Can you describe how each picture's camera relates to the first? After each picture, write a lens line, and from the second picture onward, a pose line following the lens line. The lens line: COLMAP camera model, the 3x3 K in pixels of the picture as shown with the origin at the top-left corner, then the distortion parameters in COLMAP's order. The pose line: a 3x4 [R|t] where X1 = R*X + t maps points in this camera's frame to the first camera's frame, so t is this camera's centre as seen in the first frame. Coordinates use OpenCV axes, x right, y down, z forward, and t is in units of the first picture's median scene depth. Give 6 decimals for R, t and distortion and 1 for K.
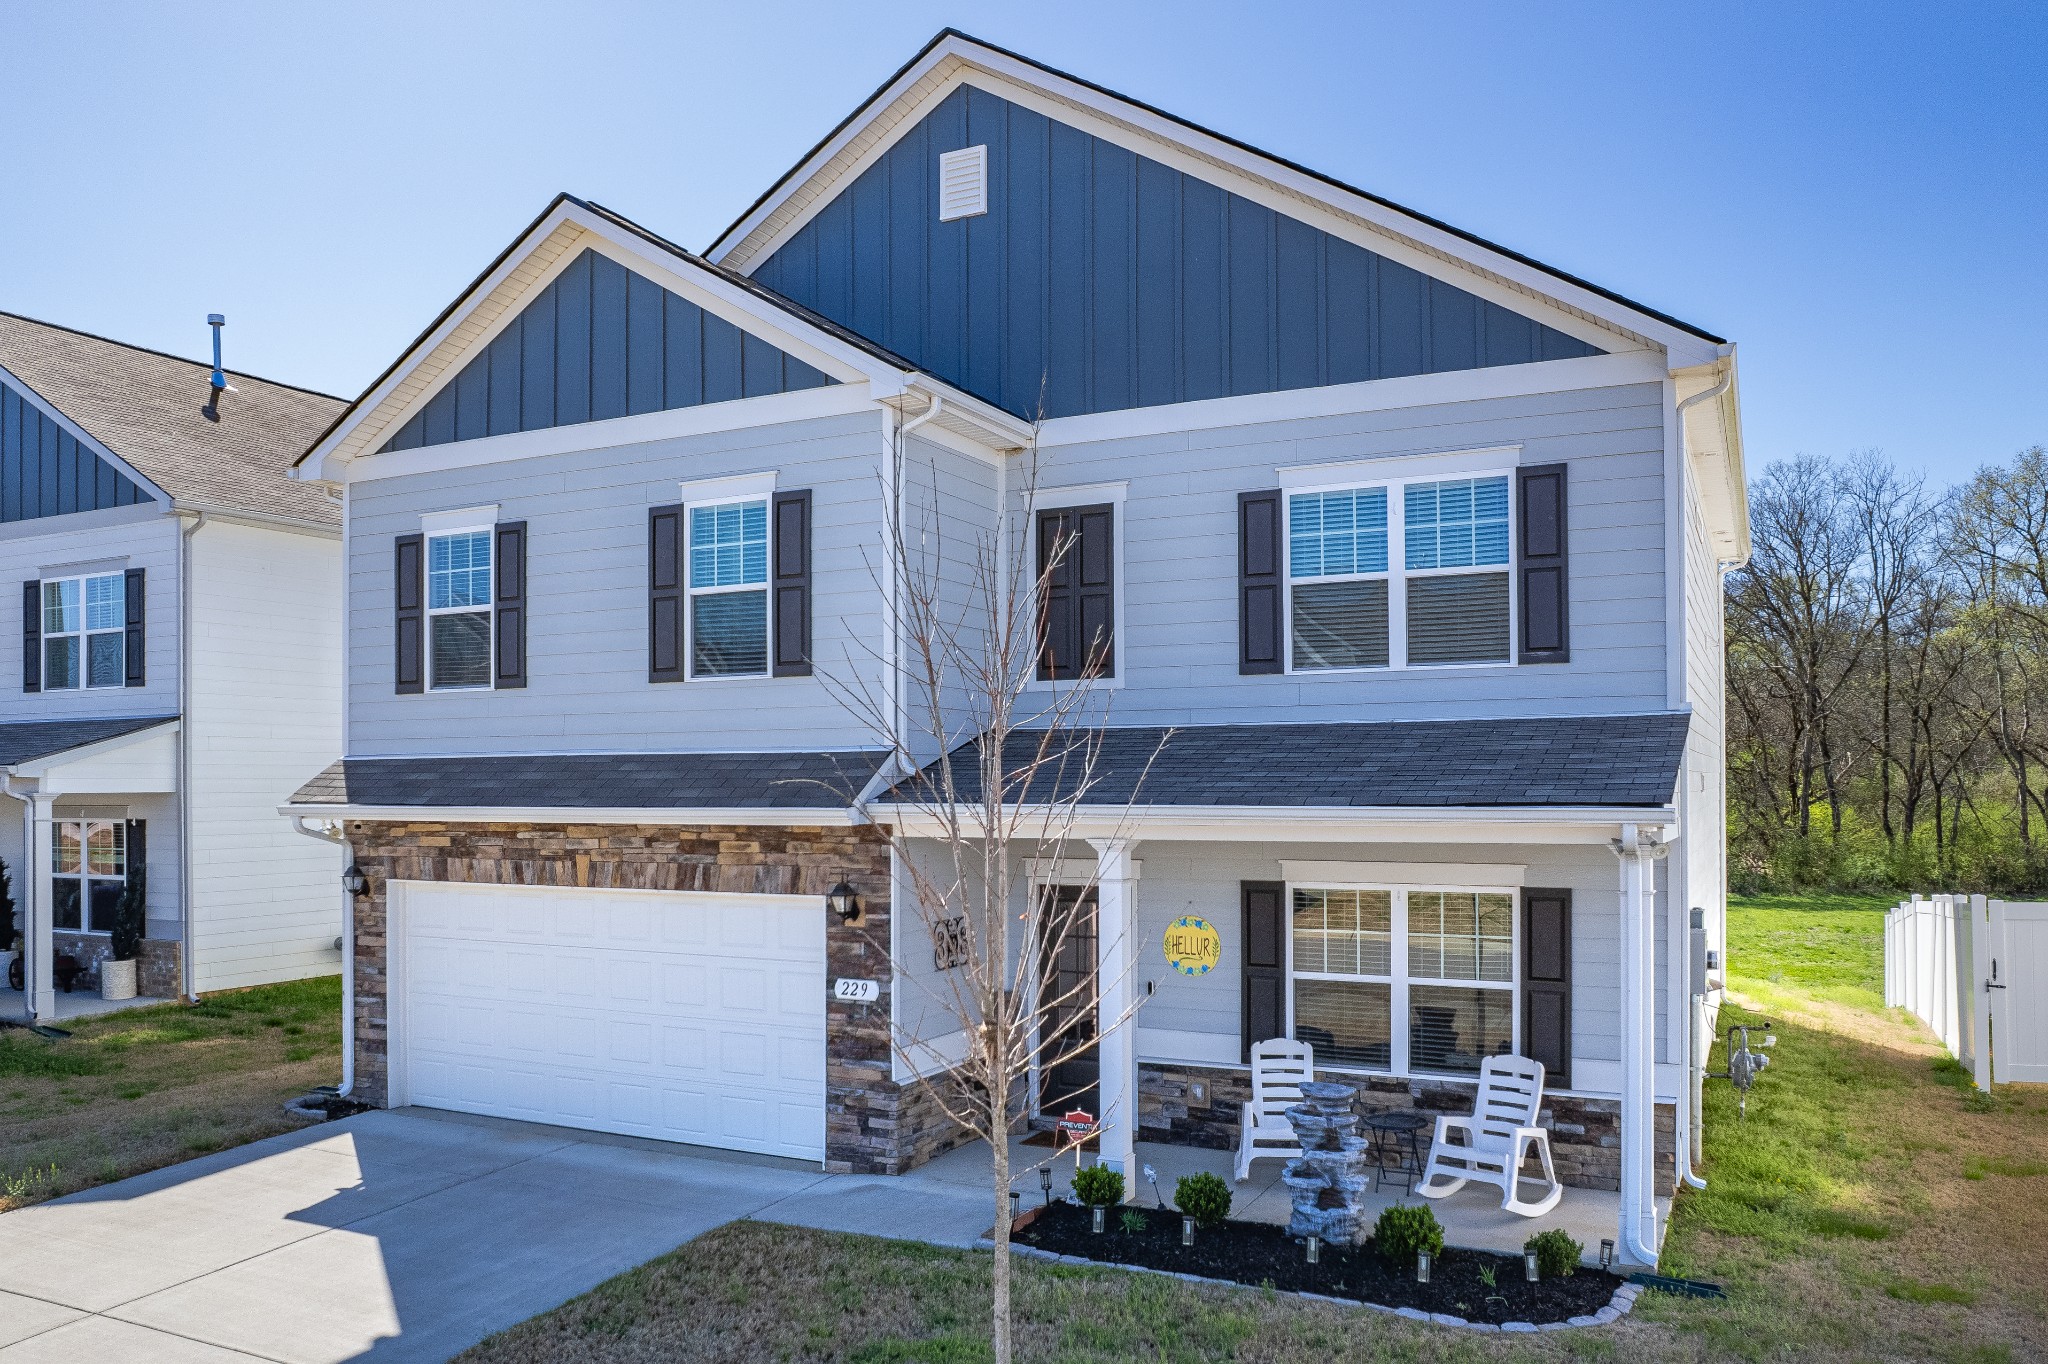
lens RADIAL K [[1526.9, 0, 996.6], [0, 1526.9, 764.7], [0, 0, 1]] dist [-0.043817, 0.008926]
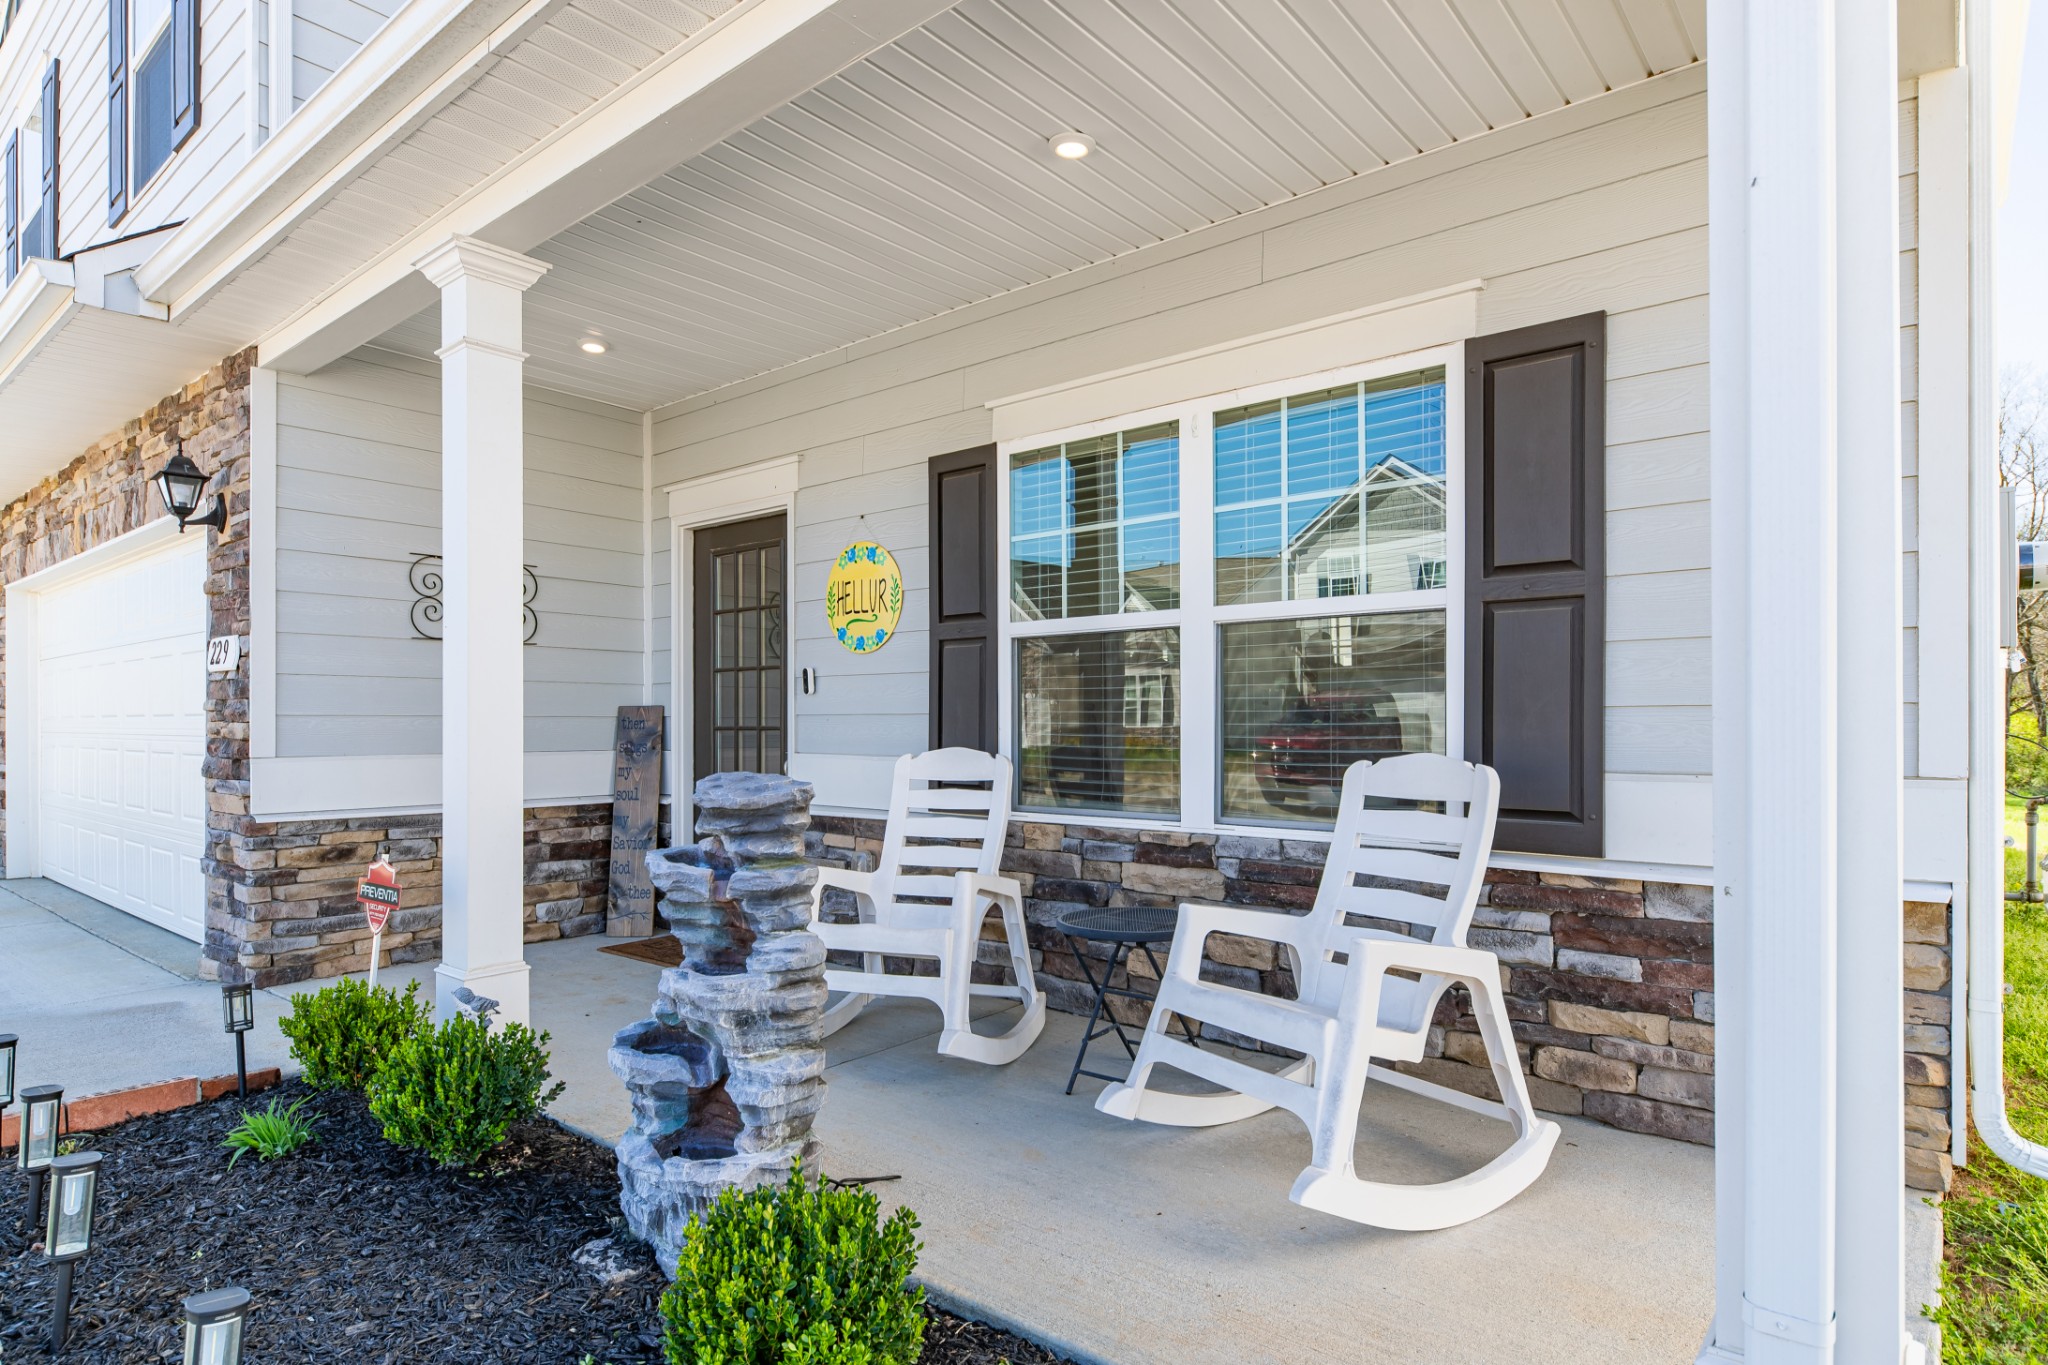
lens RADIAL K [[1123.4, 0, 1002.1], [0, 1123.4, 719.5], [0, 0, 1]] dist [0.016735, 0.000645]
pose [[0.972701, 0.001169, -0.232058, 0.278018], [0.001411, 0.999939, 0.010953, 0.163623], [0.232057, -0.010981, 0.972640, 0.645971]]
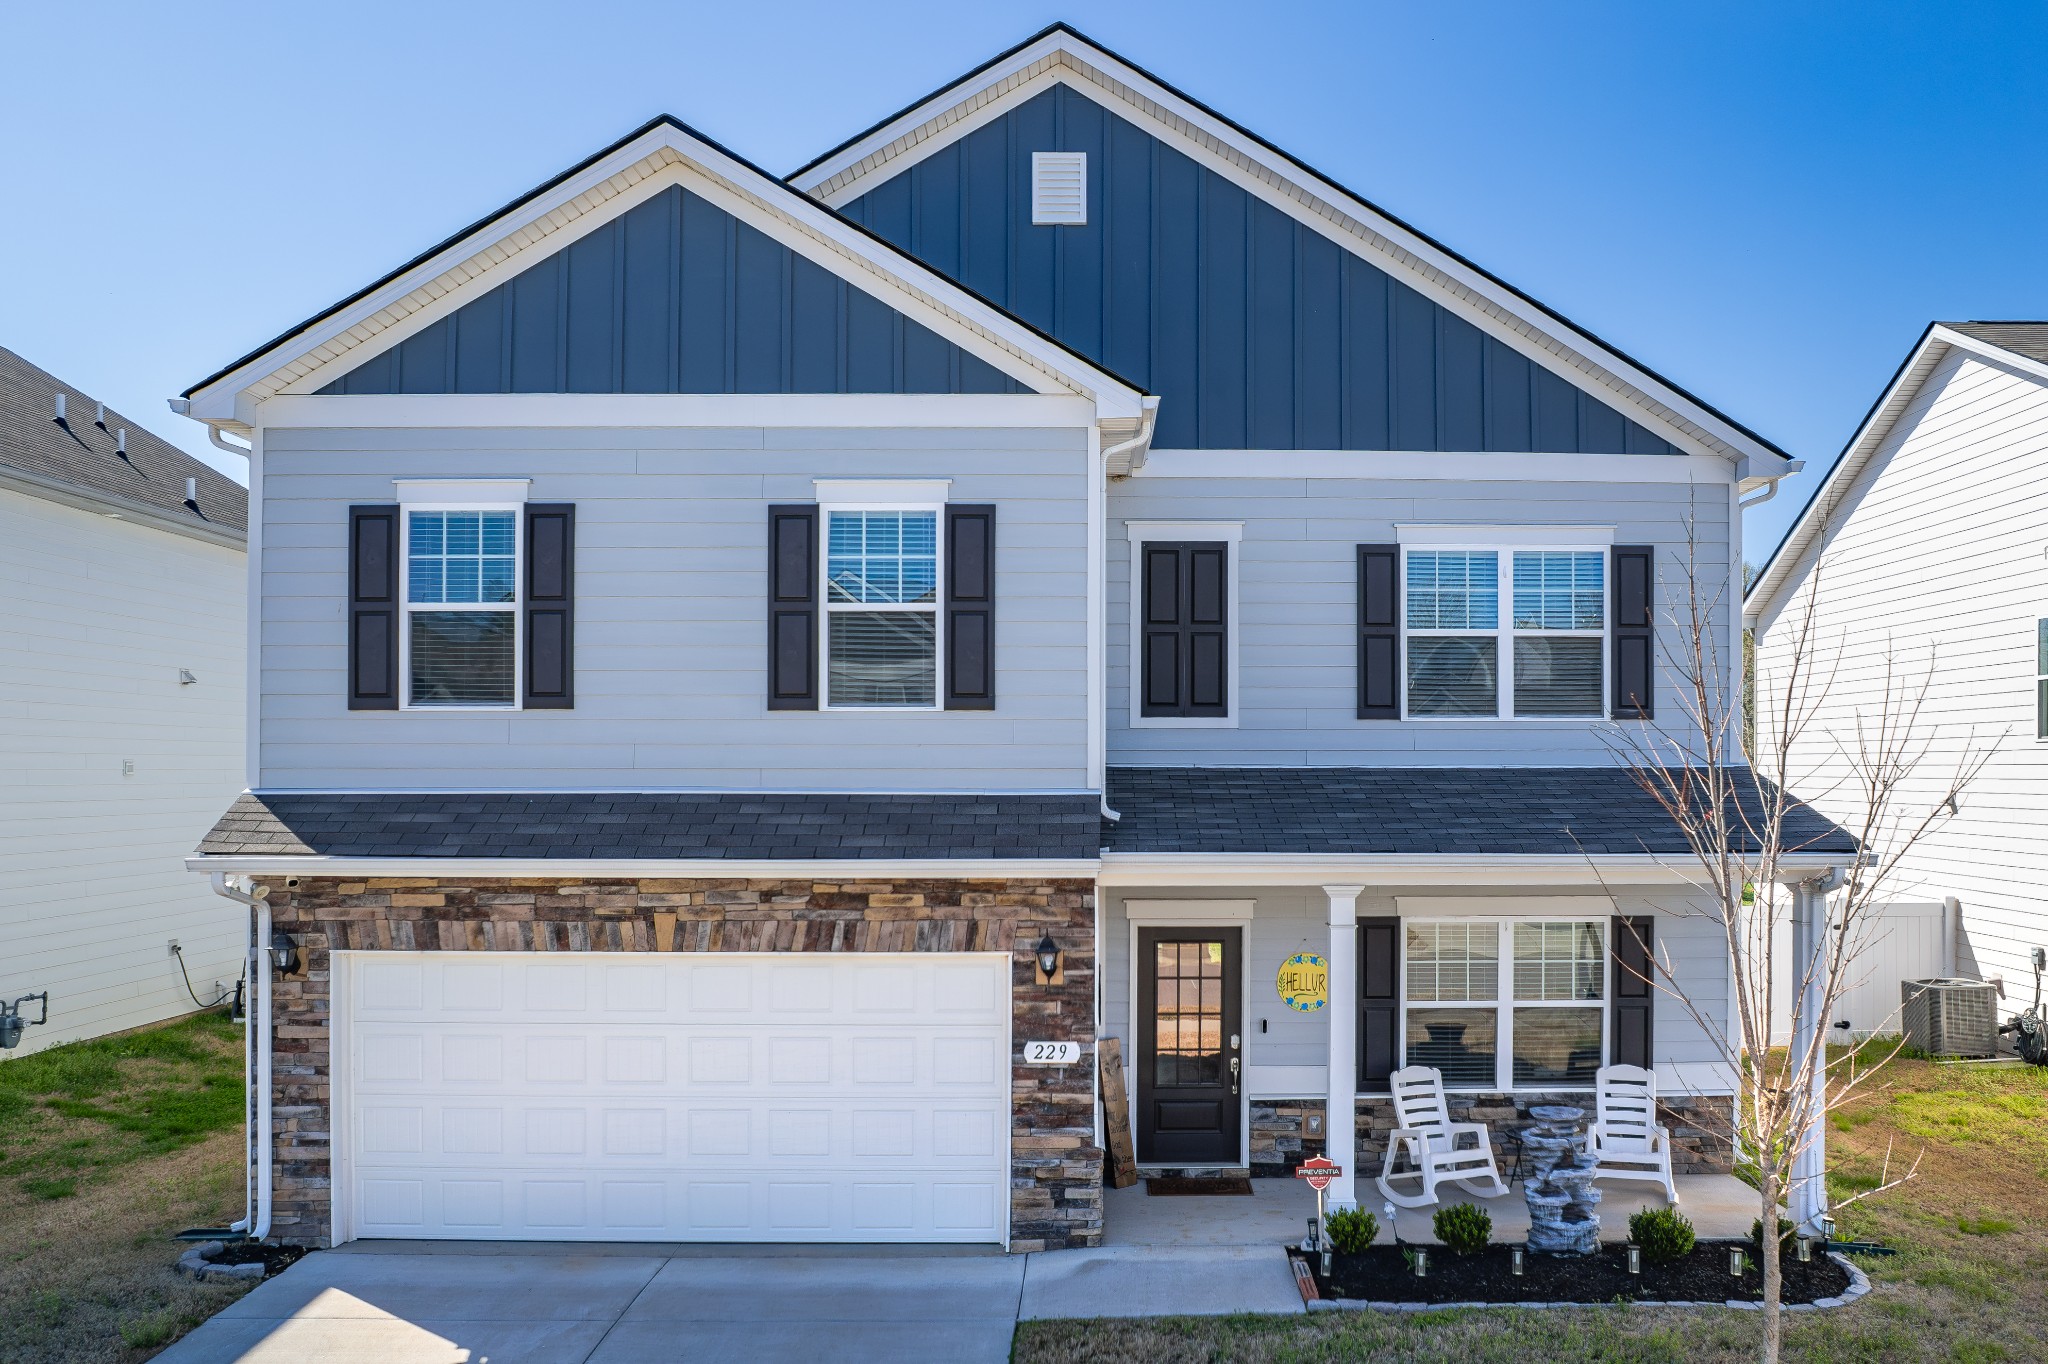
lens RADIAL K [[1526.9, 0, 1111.6], [0, 1526.9, 769.7], [0, 0, 1]] dist [-0.043817, 0.008926]
pose [[0.882000, 0.008207, 0.471179, -0.488056], [-0.010103, 0.999948, 0.001496, -0.024960], [-0.471142, -0.006080, 0.882036, 0.165207]]
